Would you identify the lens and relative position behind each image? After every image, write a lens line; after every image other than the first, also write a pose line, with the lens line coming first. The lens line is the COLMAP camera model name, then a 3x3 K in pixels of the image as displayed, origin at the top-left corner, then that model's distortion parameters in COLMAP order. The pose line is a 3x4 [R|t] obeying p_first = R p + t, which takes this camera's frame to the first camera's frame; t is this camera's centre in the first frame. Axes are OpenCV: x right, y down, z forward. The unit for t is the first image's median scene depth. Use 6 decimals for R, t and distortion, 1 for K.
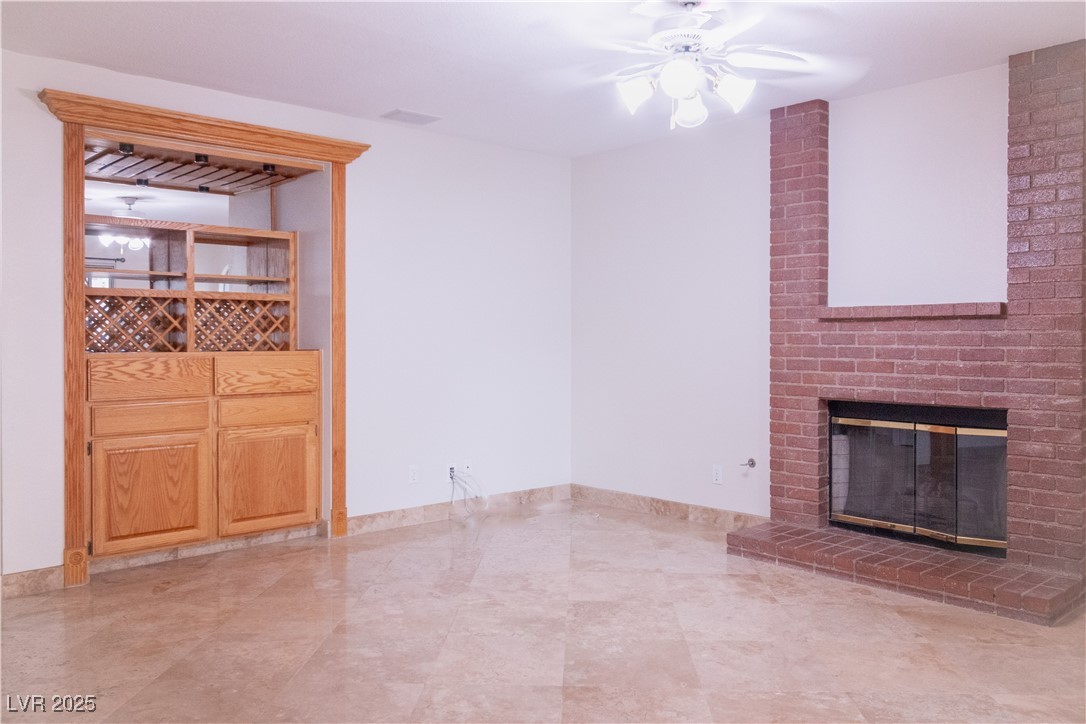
lens RADIAL K [[863.7, 0, 543.6], [0, 863.7, 343.7], [0, 0, 1]] dist [-0.001099, -0.000672]
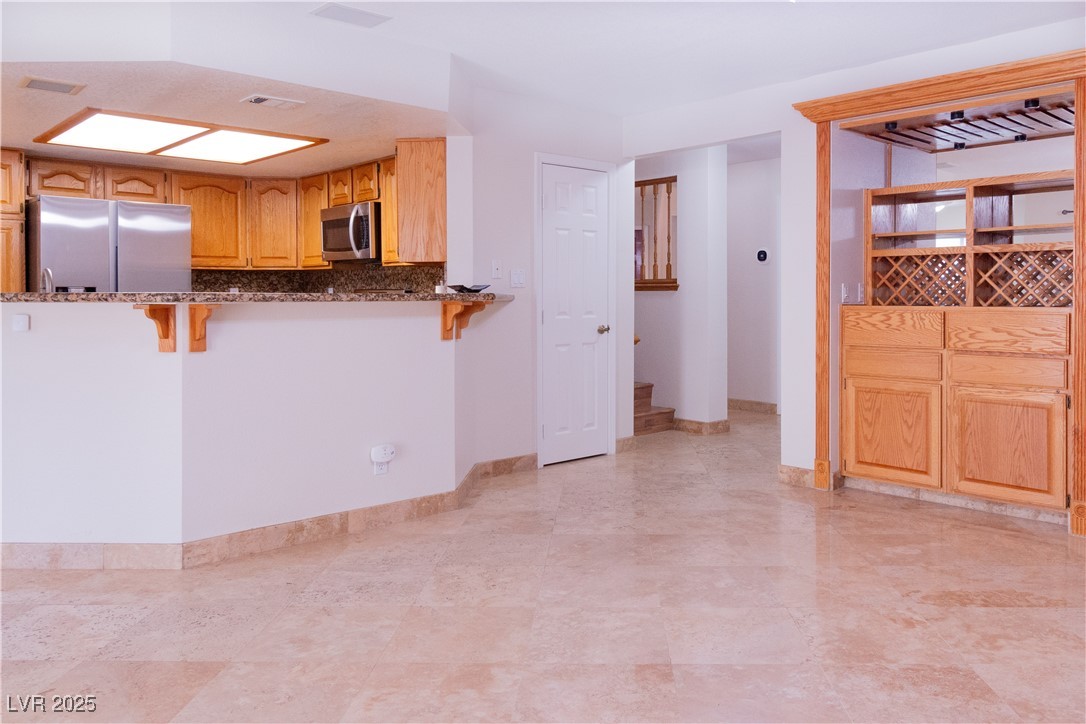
lens RADIAL K [[822.3, 0, 592.1], [0, 822.3, 308.5], [0, 0, 1]] dist [0.008627, -0.003068]
pose [[0.030179, 0.019377, -0.999357, 0.614484], [-0.004046, 0.999806, 0.019263, -0.005403], [0.999536, 0.003462, 0.030252, 0.597711]]
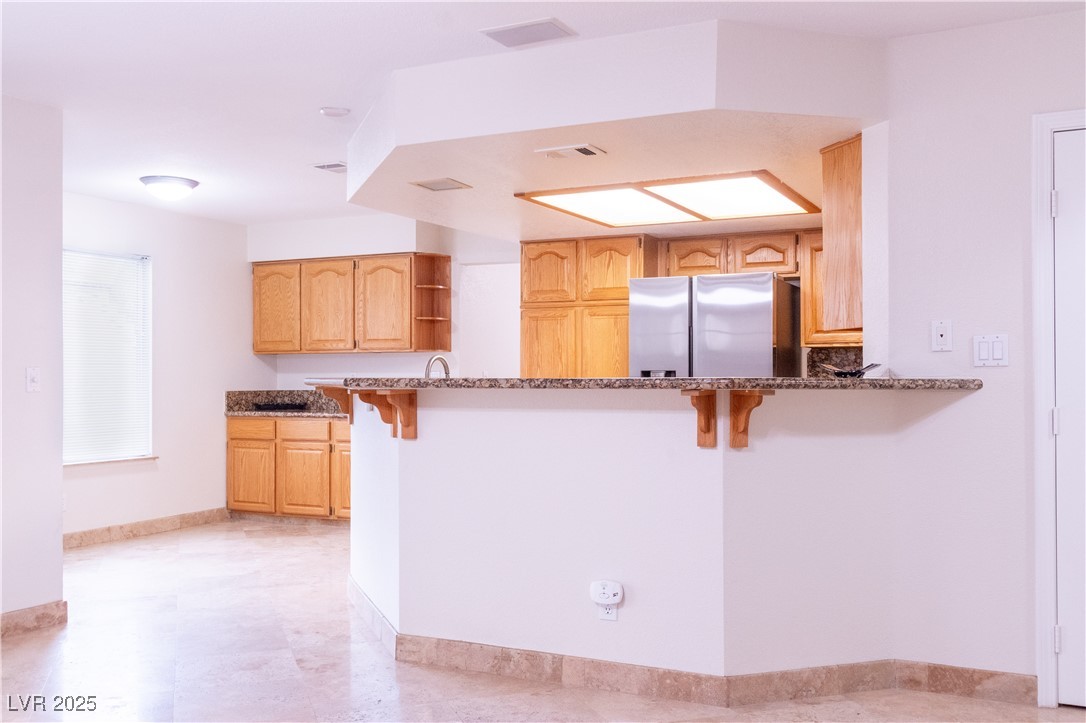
lens RADIAL K [[1036.4, 0, 544.1], [0, 1036.4, 372.8], [0, 0, 1]] dist [0.002996, -0.005503]
pose [[-0.929708, 0.002038, -0.368292, 0.021059], [0.002356, 0.999997, -0.000414, -0.007798], [0.368290, -0.001252, -0.929710, 1.214094]]
